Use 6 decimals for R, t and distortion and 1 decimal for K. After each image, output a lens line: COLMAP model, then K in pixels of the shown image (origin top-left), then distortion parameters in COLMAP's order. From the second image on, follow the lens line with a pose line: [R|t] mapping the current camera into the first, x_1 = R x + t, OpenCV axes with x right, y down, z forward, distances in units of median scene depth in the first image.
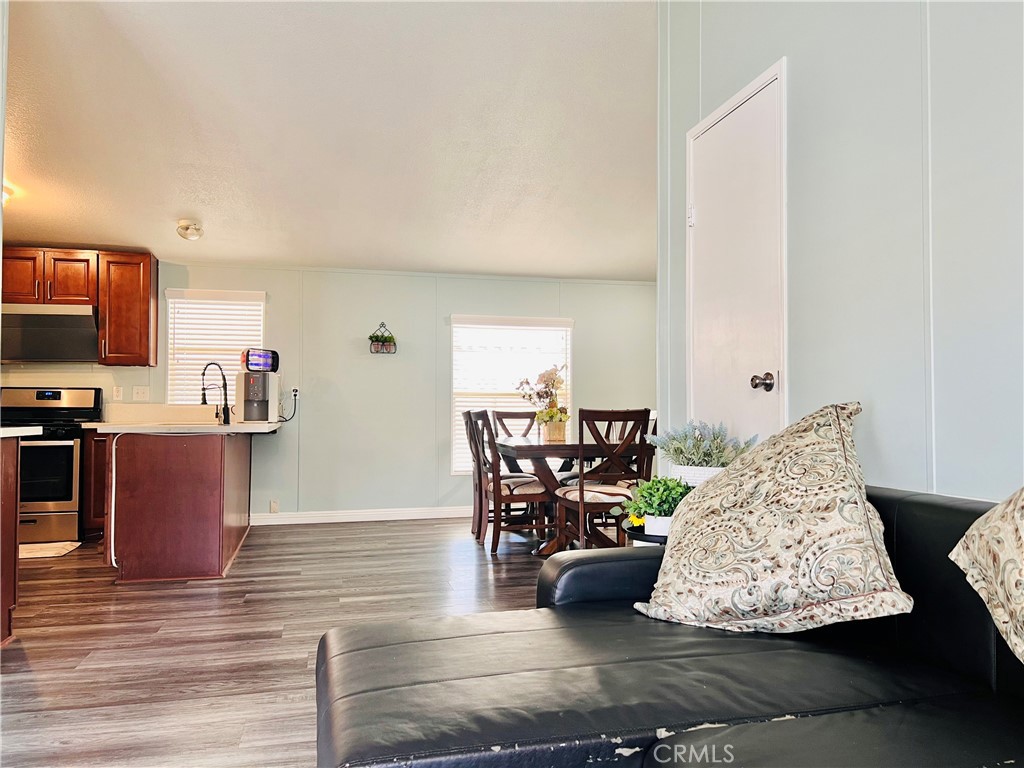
lens RADIAL K [[776.3, 0, 508.5], [0, 776.3, 383.9], [0, 0, 1]] dist [0.044562, -0.057200]
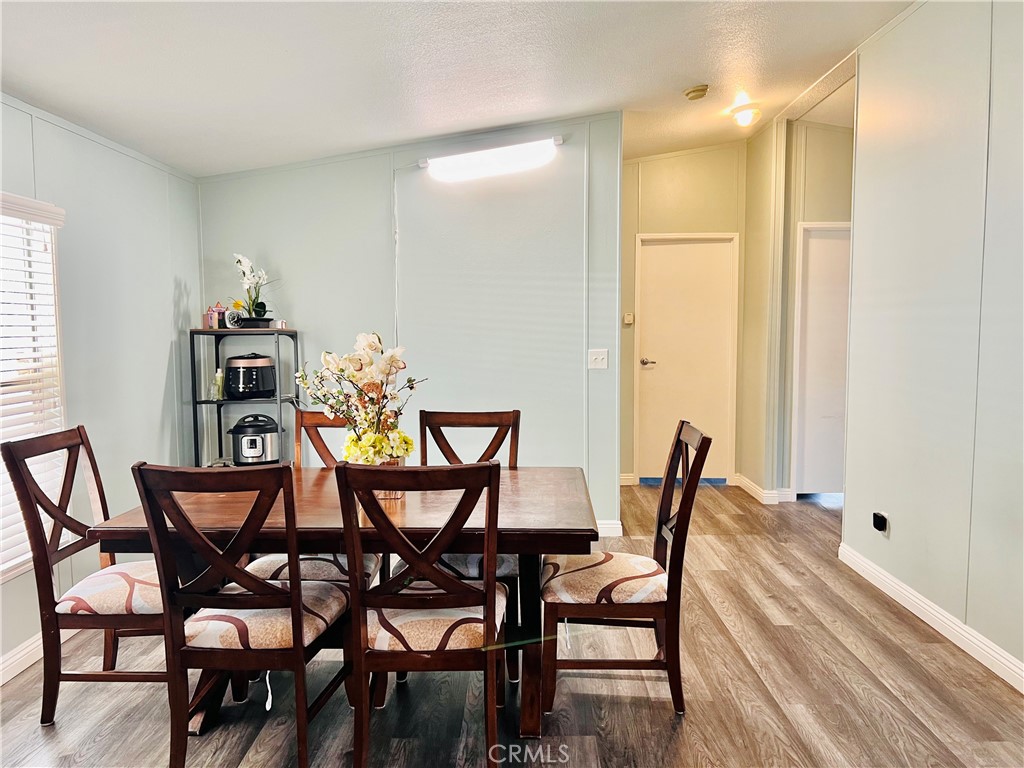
lens RADIAL K [[776.3, 0, 529.2], [0, 776.3, 393.1], [0, 0, 1]] dist [0.044562, -0.057200]
pose [[0.220113, -0.085502, 0.971720, -0.380567], [-0.036246, 0.994746, 0.095738, -0.038703], [-0.974801, -0.056294, 0.215857, 0.806869]]
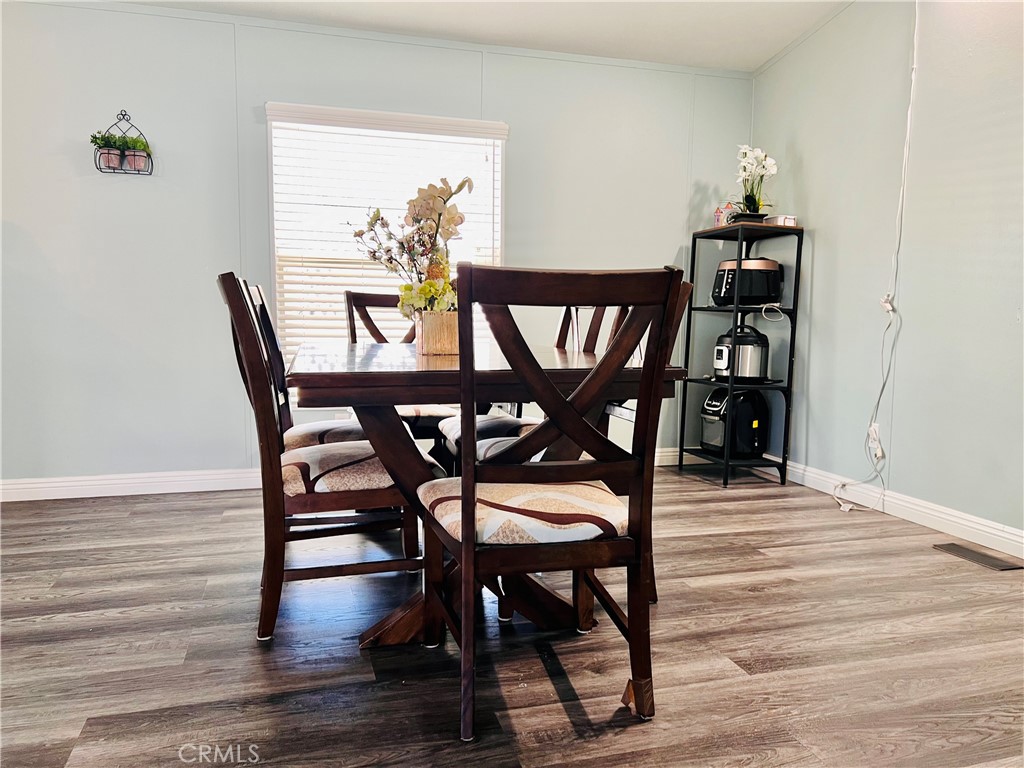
lens RADIAL K [[776.3, 0, 517.0], [0, 776.3, 393.4], [0, 0, 1]] dist [0.044562, -0.057200]
pose [[0.998582, 0.005559, 0.052942, 0.079255], [-0.013032, 0.989797, 0.141885, 0.031760], [-0.051613, -0.142374, 0.988466, 0.552482]]
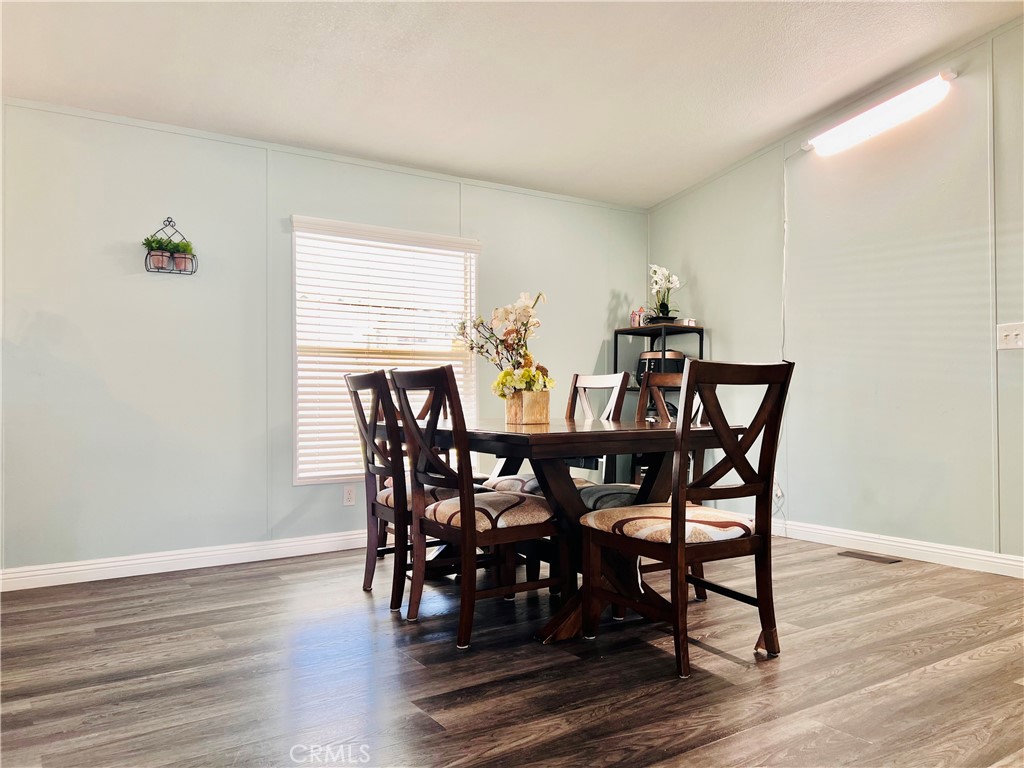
lens RADIAL K [[776.3, 0, 516.9], [0, 776.3, 393.3], [0, 0, 1]] dist [0.044562, -0.057200]
pose [[0.938103, -0.001435, 0.346353, -0.146618], [-0.009703, 0.999490, 0.030420, 0.032517], [-0.346220, -0.031897, 0.937611, 0.461892]]
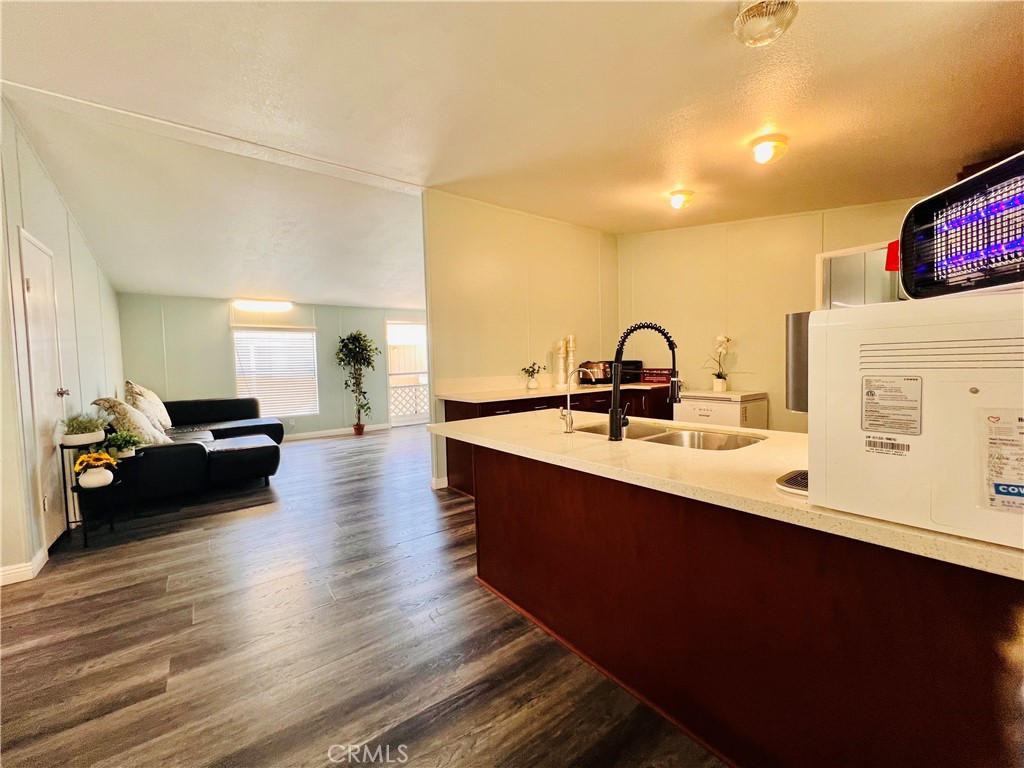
lens RADIAL K [[412.2, 0, 506.5], [0, 412.2, 381.9], [0, 0, 1]] dist [0.000400, 0.000377]
pose [[-0.920382, 0.037913, -0.389177, -0.168087], [0.038686, 0.999234, 0.005853, 0.005497], [0.389101, -0.009669, -0.921144, 1.157263]]
